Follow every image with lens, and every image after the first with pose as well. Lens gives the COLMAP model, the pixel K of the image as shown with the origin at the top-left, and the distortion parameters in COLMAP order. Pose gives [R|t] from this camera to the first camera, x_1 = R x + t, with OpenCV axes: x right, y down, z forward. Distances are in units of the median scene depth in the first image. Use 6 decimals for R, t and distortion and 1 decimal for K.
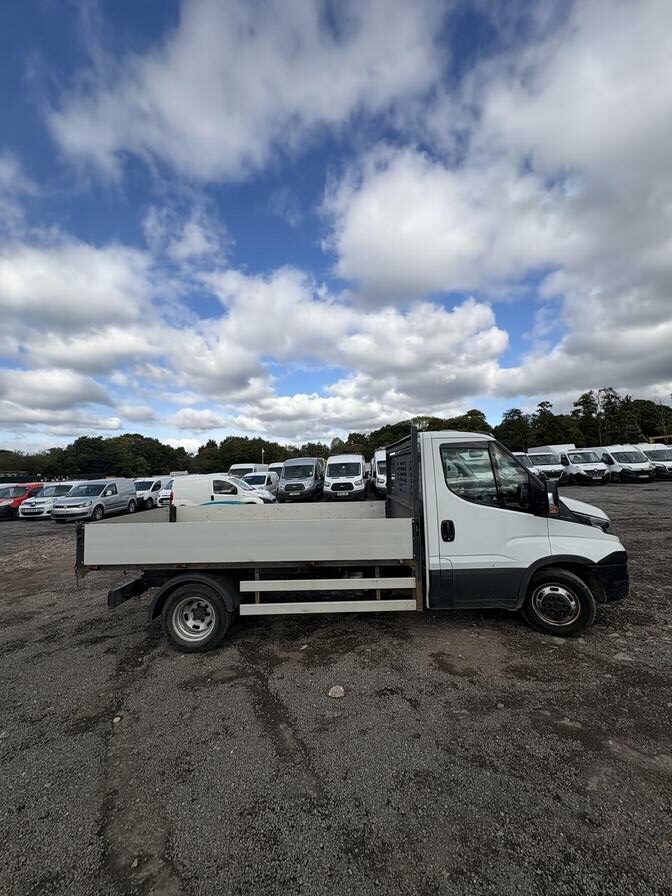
lens RADIAL K [[358.3, 0, 336.0], [0, 358.3, 448.0], [0, 0, 1]] dist [-0.003299, 0.000244]
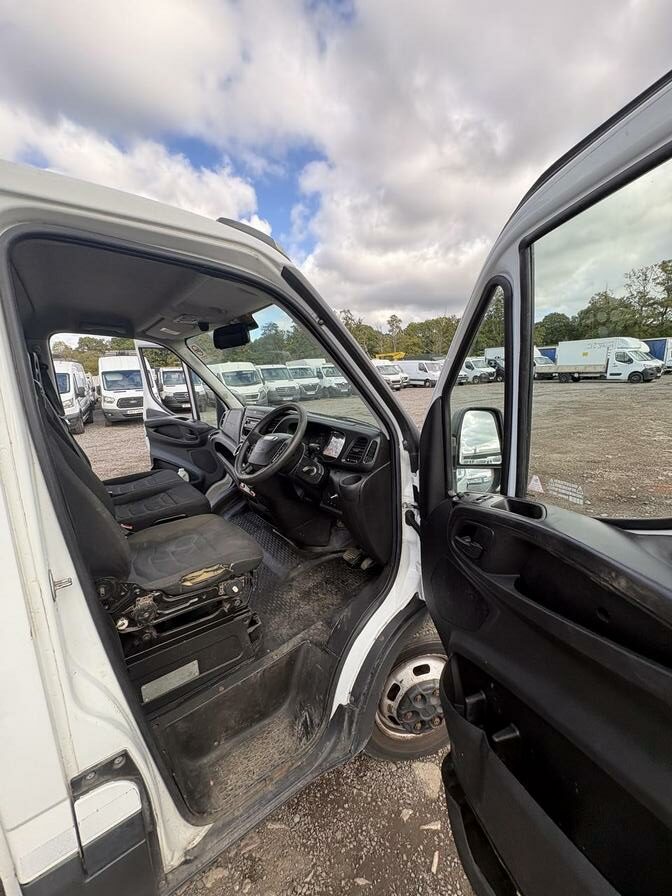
lens RADIAL K [[359.3, 0, 336.0], [0, 359.3, 448.0], [0, 0, 1]] dist [0.003480, 0.000156]
pose [[0.804888, -0.110949, 0.582963, 0.045946], [-0.029607, 0.973636, 0.226179, 0.007216], [-0.592688, -0.199309, 0.780383, 0.114894]]
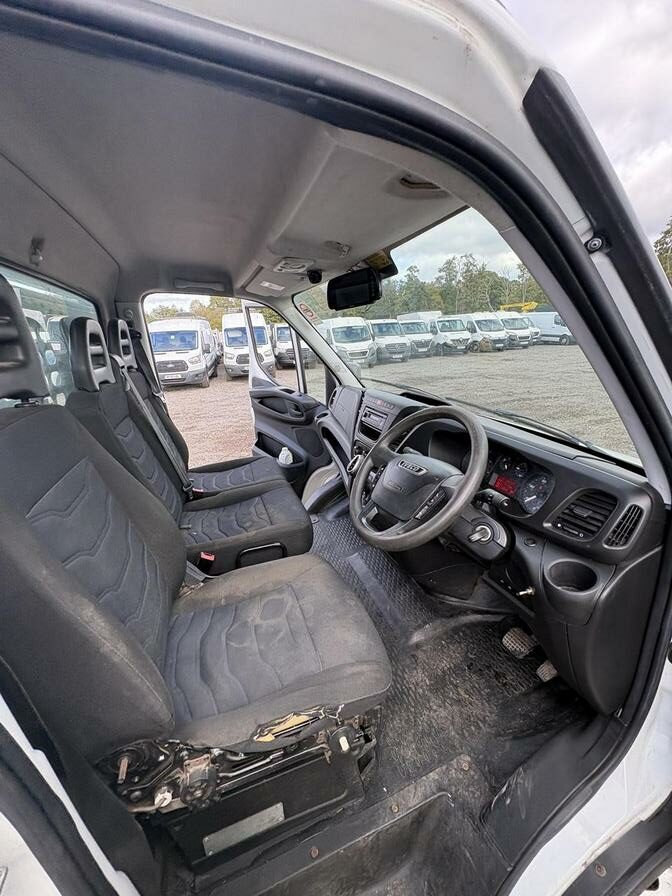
lens RADIAL K [[358.3, 0, 336.0], [0, 358.3, 448.0], [0, 0, 1]] dist [-0.003299, 0.000244]
pose [[0.940974, -0.103814, 0.322166, 0.054776], [-0.015525, 0.937566, 0.347461, 0.005376], [-0.338123, -0.331954, 0.880613, 0.142800]]
